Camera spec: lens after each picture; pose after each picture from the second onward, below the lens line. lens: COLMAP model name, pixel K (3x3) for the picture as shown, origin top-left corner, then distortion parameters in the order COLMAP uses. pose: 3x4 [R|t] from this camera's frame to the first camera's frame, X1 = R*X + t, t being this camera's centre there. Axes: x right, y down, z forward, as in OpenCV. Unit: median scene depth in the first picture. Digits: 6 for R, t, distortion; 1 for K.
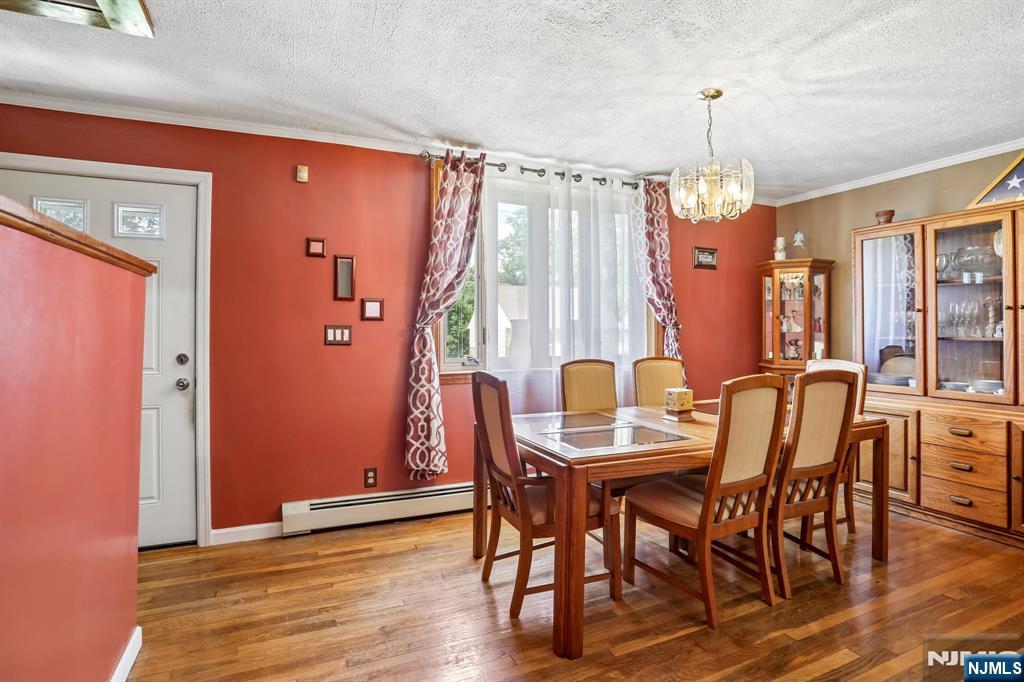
lens RADIAL K [[506.6, 0, 512.3], [0, 506.6, 336.0], [0, 0, 1]] dist [-0.060729, 0.024577]
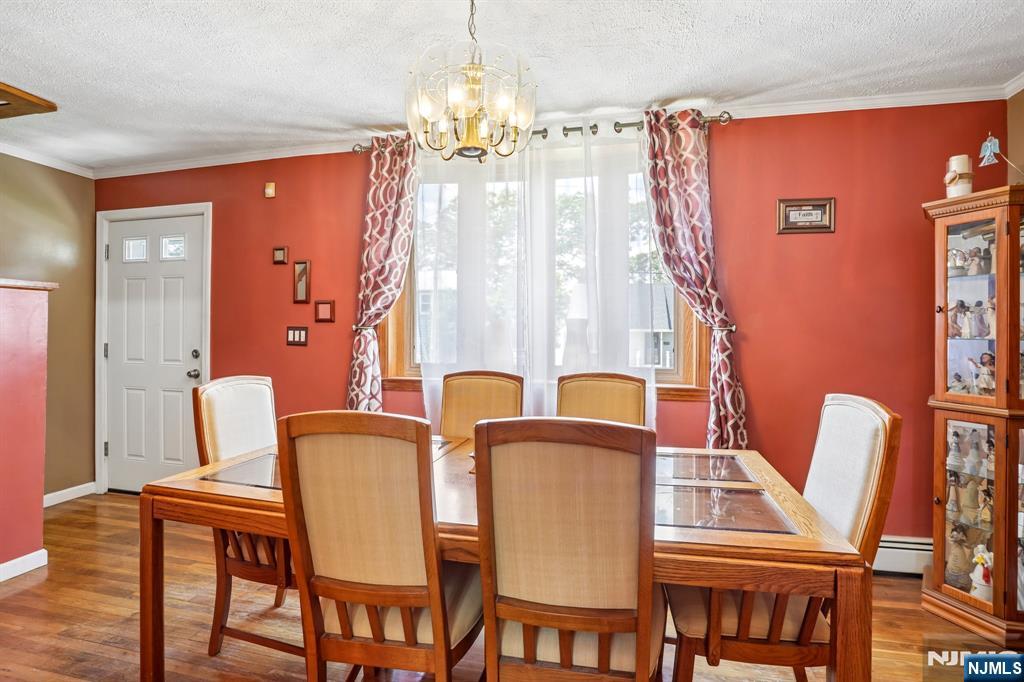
lens RADIAL K [[506.6, 0, 509.7], [0, 506.6, 338.4], [0, 0, 1]] dist [-0.060729, 0.024577]
pose [[0.796584, 0.013859, -0.604369, 0.638699], [-0.009740, 0.999902, 0.010091, -0.011634], [0.604449, -0.002151, 0.796641, 0.415757]]
